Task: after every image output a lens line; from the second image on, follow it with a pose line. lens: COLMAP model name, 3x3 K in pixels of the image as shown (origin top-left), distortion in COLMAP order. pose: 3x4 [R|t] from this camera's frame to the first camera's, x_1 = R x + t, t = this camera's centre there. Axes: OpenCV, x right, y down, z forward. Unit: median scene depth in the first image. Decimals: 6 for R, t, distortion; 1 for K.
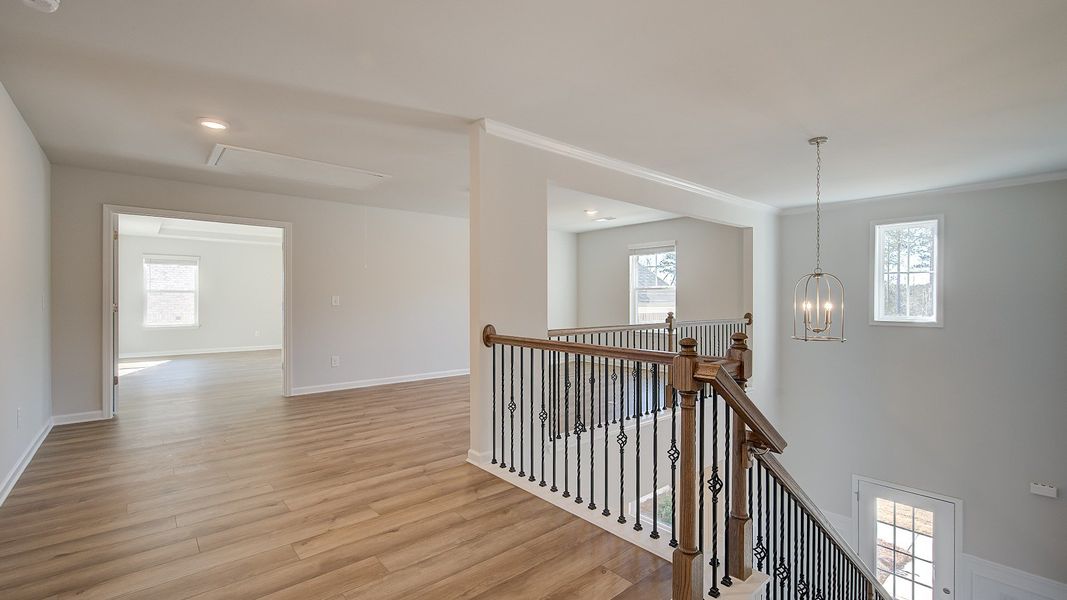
lens RADIAL K [[419.2, 0, 527.5], [0, 419.2, 299.9], [0, 0, 1]] dist [0.000655, -0.000029]
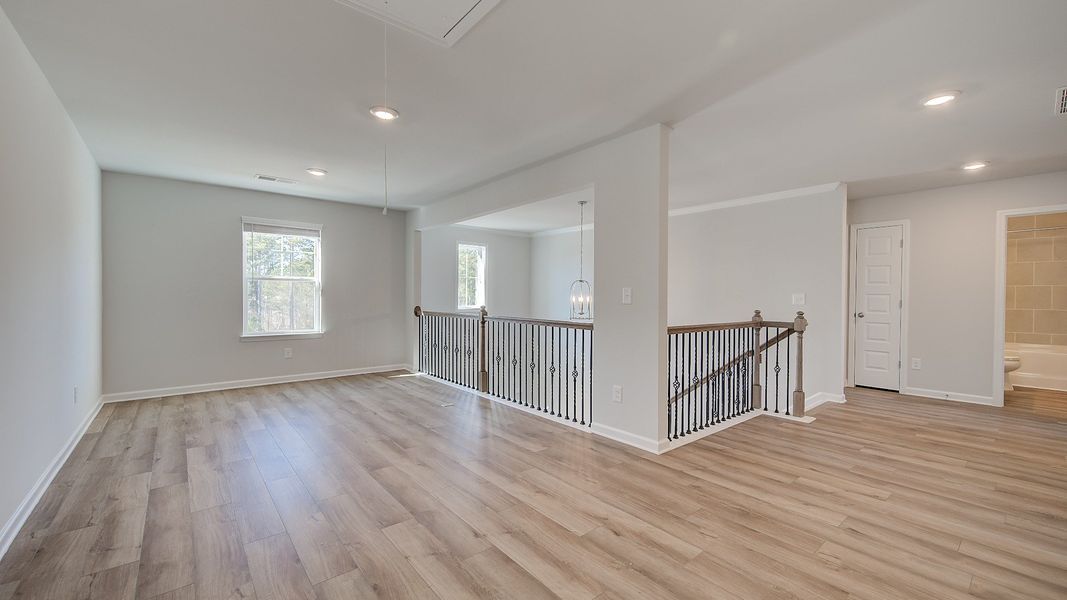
lens RADIAL K [[419.2, 0, 527.5], [0, 419.2, 299.9], [0, 0, 1]] dist [0.000655, -0.000029]
pose [[0.069303, -0.009289, 0.997552, -1.320480], [-0.008227, 0.999917, 0.009882, 0.002706], [-0.997562, -0.008892, 0.069221, 1.404029]]
